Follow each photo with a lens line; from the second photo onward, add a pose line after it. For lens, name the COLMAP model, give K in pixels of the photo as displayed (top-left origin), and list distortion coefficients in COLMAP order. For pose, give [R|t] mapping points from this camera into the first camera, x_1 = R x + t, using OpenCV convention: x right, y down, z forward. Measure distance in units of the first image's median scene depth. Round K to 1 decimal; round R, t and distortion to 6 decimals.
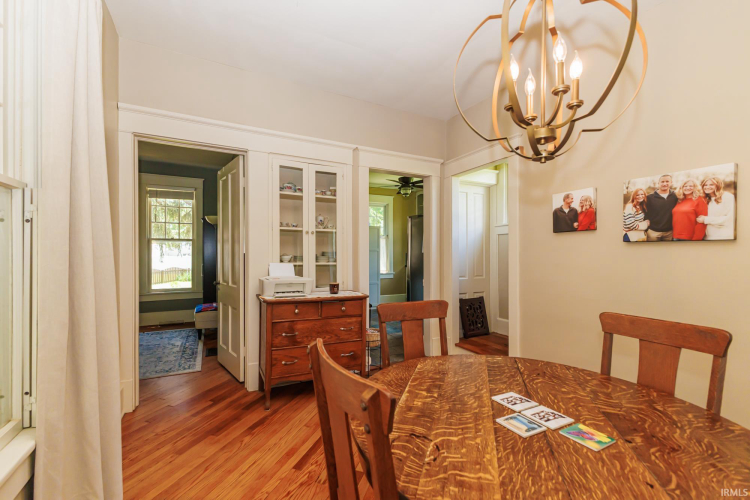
lens RADIAL K [[322.6, 0, 376.3], [0, 322.6, 253.9], [0, 0, 1]] dist [0.011373, 0.000096]
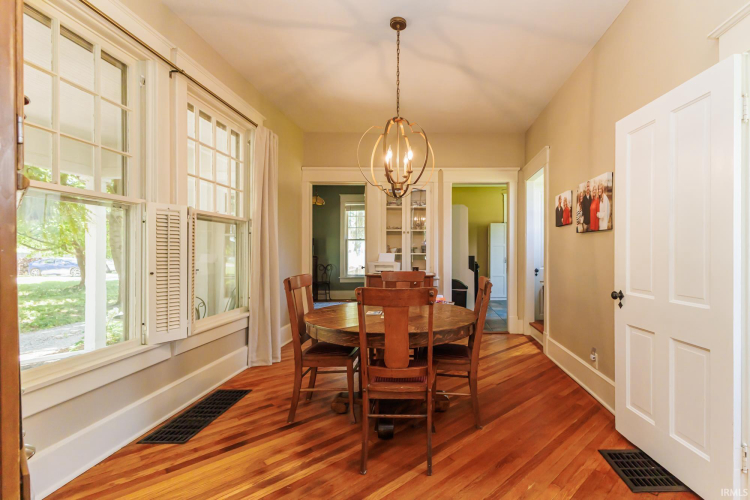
lens RADIAL K [[344.8, 0, 438.9], [0, 344.8, 242.1], [0, 0, 1]] dist [0.014384, 0.000087]
pose [[0.898096, -0.019848, -0.439352, 0.634755], [0.006341, 0.999462, -0.032190, 0.030113], [0.439754, 0.026124, 0.897738, -0.350172]]
